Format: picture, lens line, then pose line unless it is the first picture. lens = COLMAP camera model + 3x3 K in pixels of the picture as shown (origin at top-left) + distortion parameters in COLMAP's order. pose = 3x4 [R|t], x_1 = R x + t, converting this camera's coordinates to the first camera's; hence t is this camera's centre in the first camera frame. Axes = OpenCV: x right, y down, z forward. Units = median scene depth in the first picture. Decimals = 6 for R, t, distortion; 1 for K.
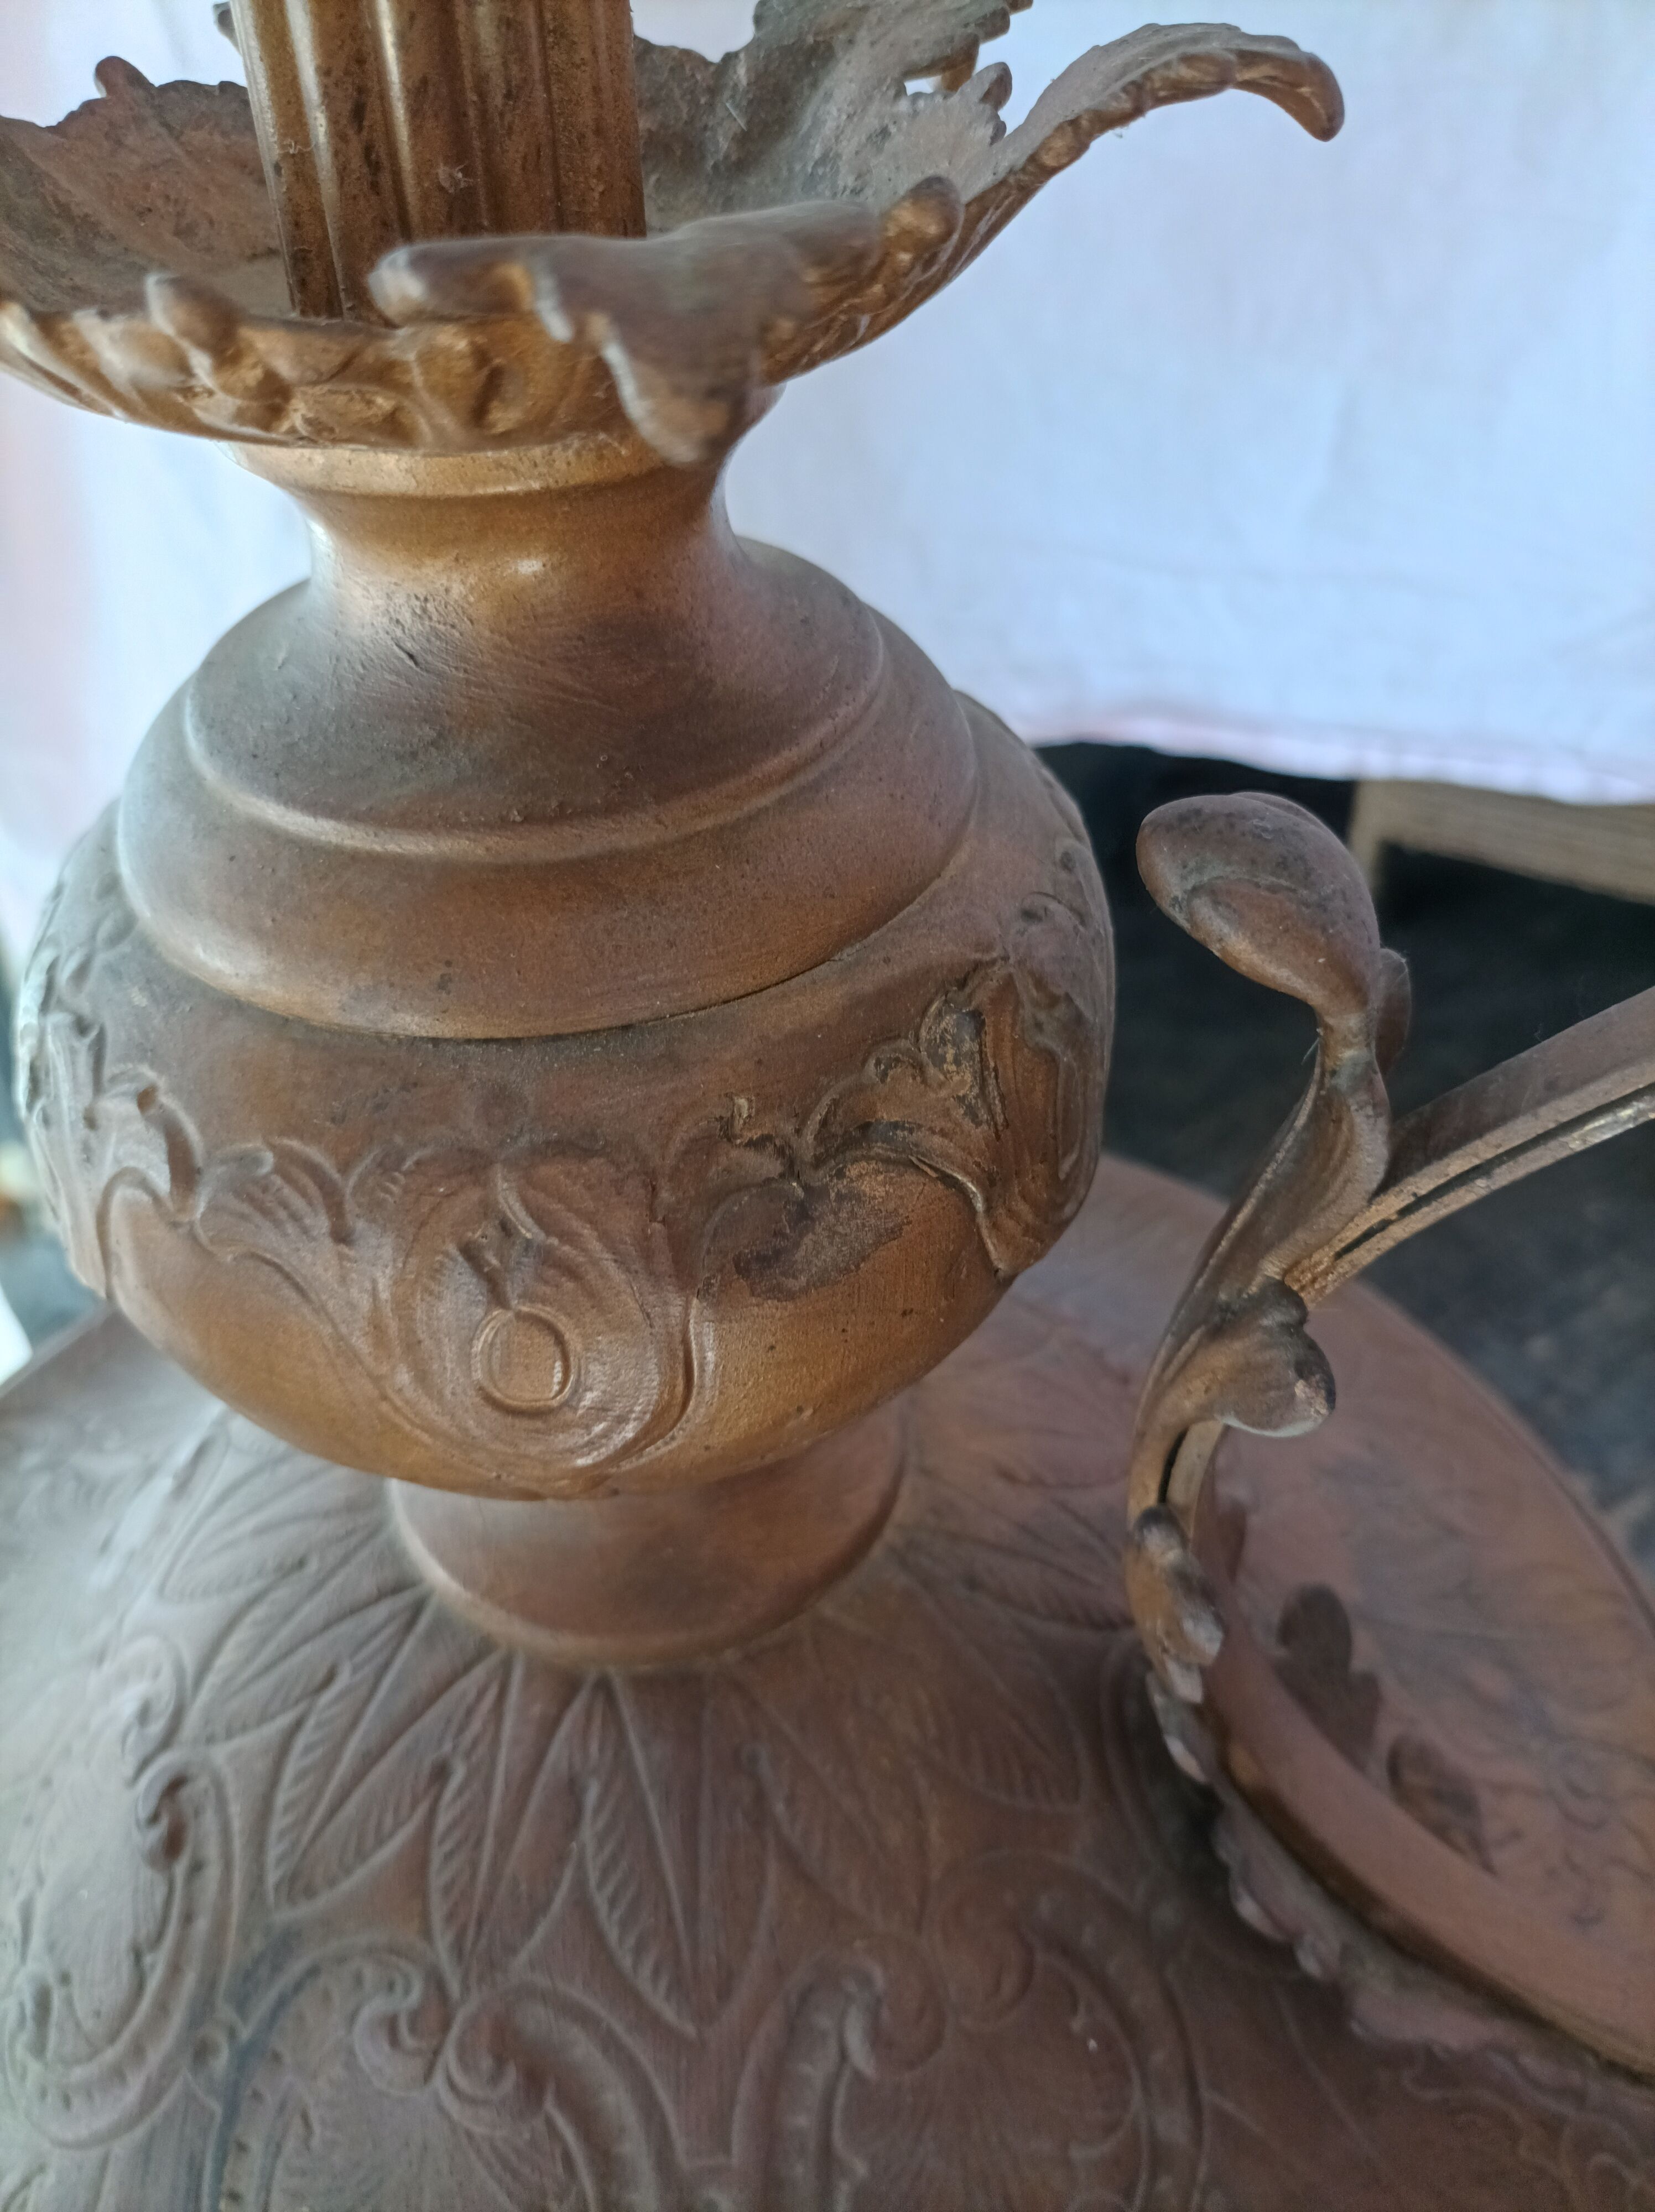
lens RADIAL K [[1874.6, 0, 834.5], [0, 1874.6, 1105.0], [0, 0, 1]] dist [-0.061792, 0.010327]
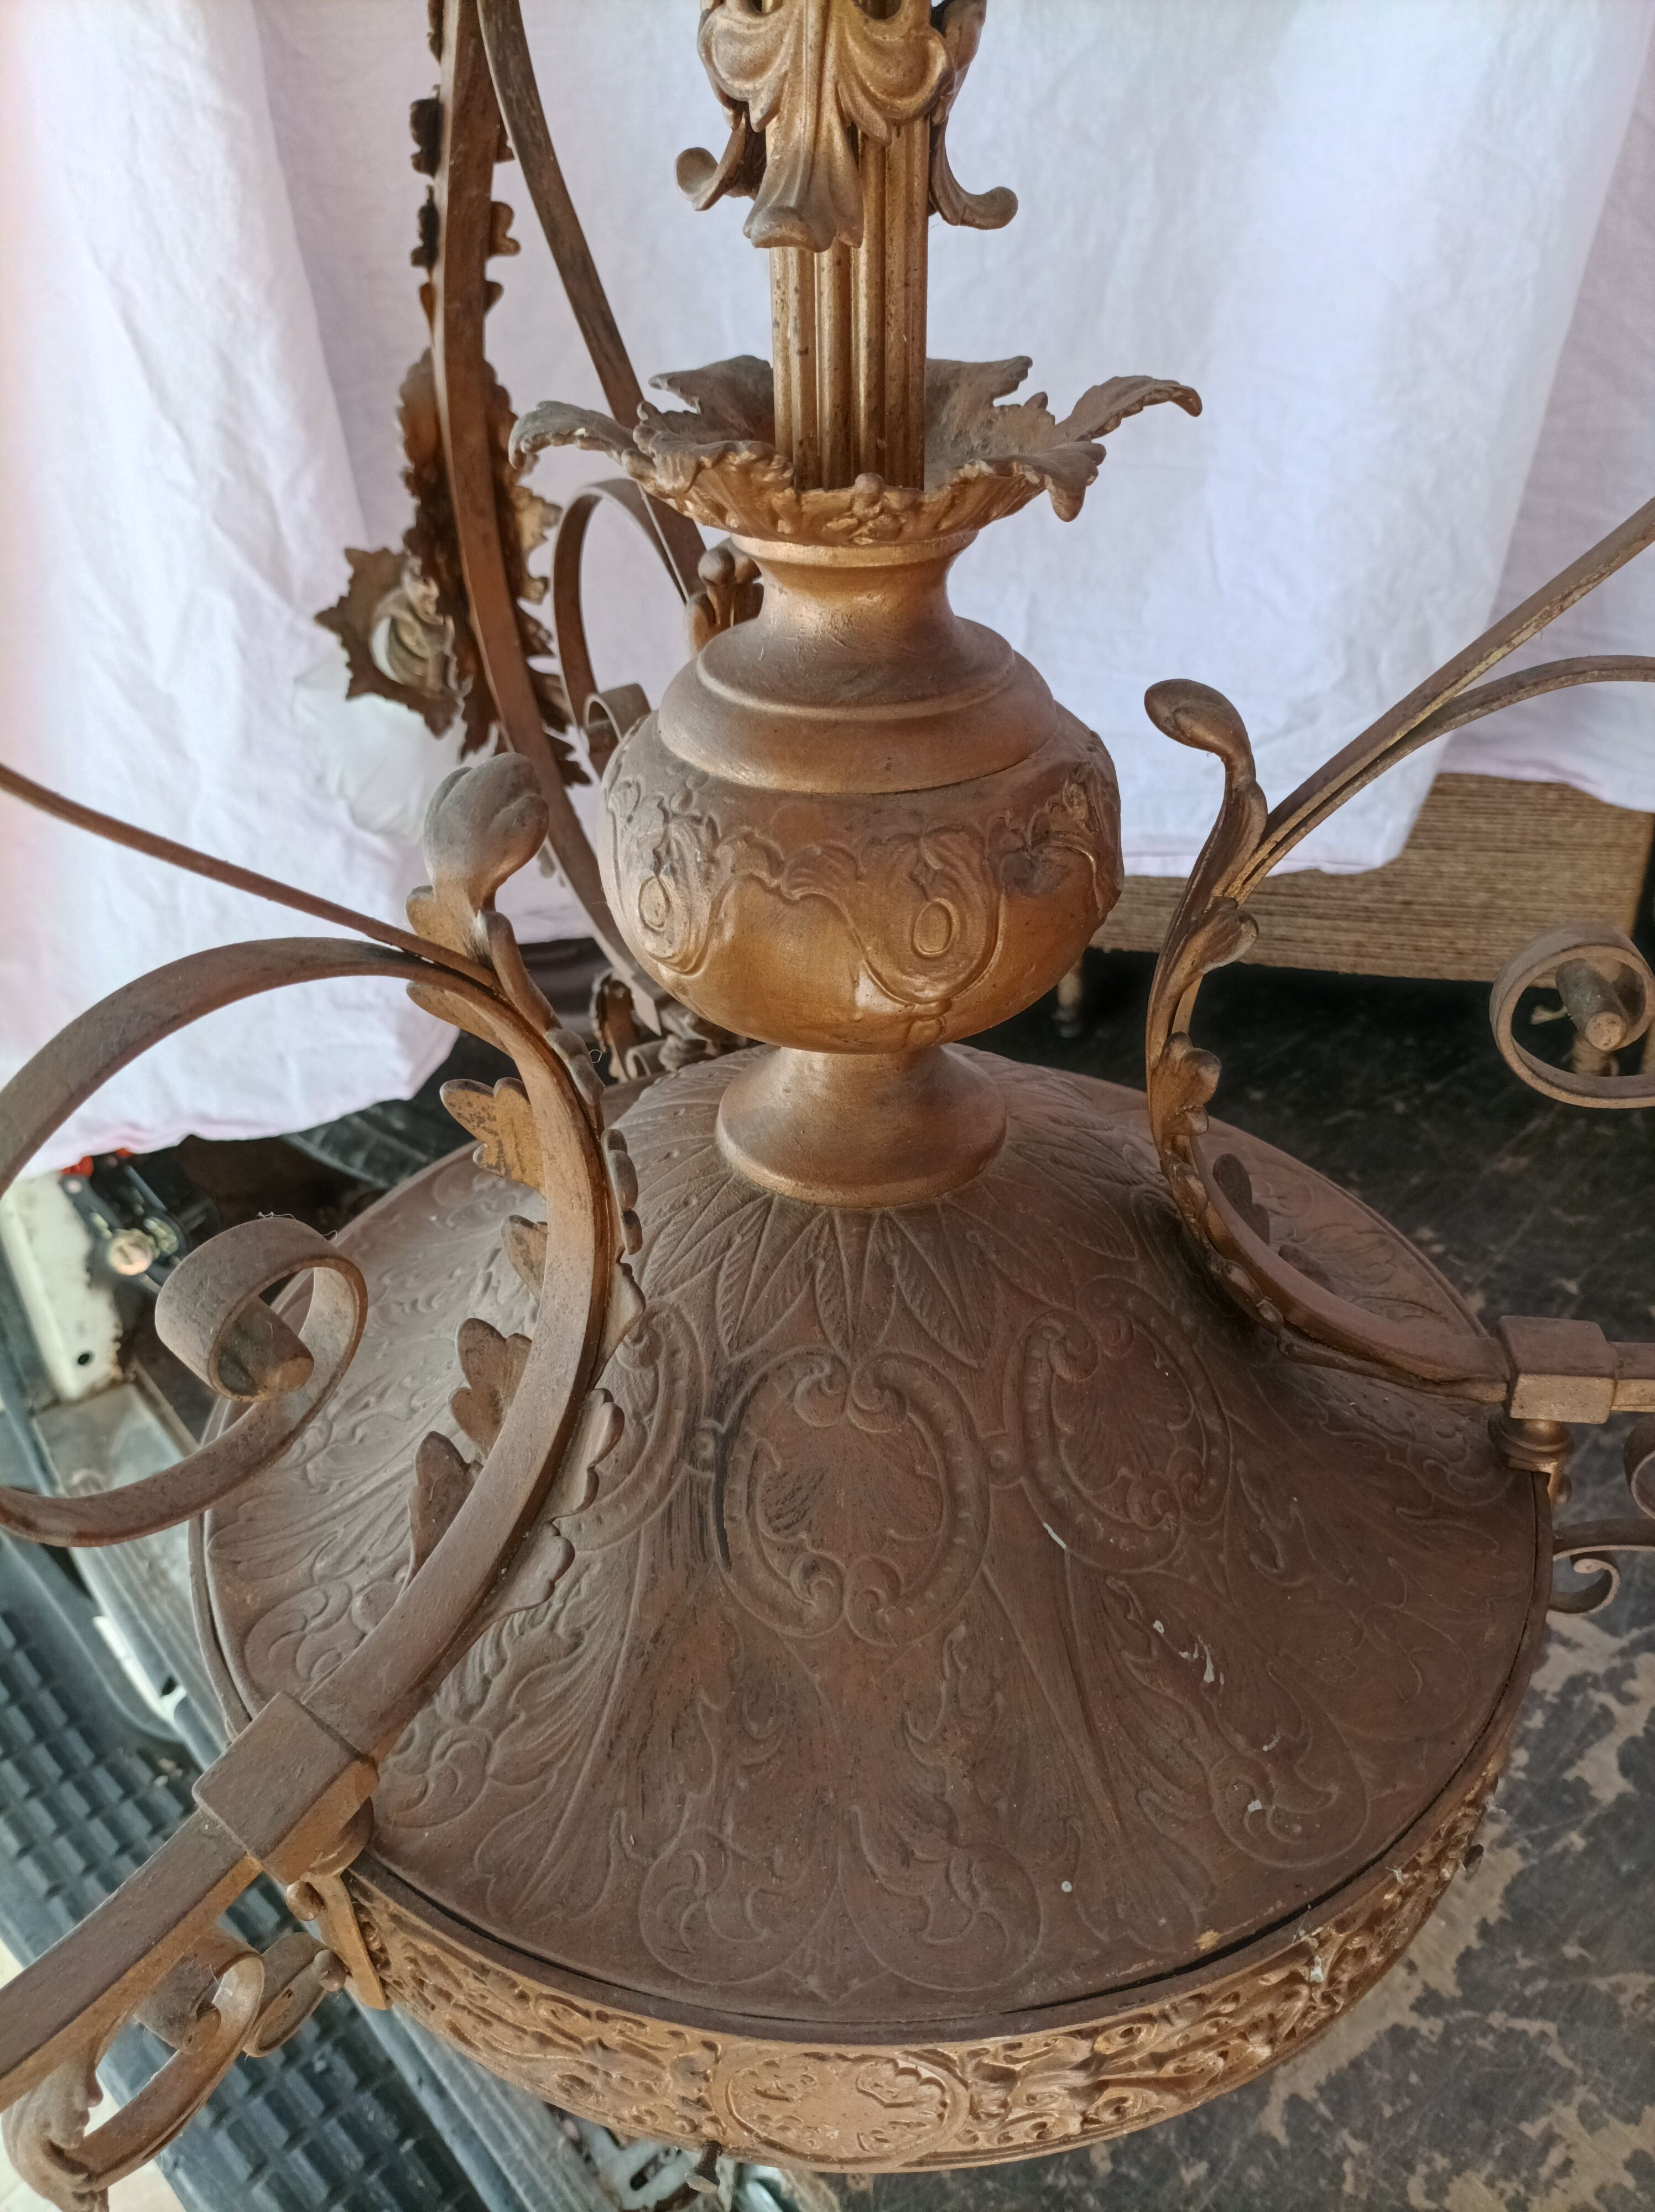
lens RADIAL K [[1874.6, 0, 834.5], [0, 1874.6, 1105.0], [0, 0, 1]] dist [-0.061792, 0.010327]
pose [[0.976541, -0.111920, 0.183959, -0.533705], [0.135279, 0.983546, -0.119737, 0.443887], [-0.167531, 0.141814, 0.975614, -0.875185]]
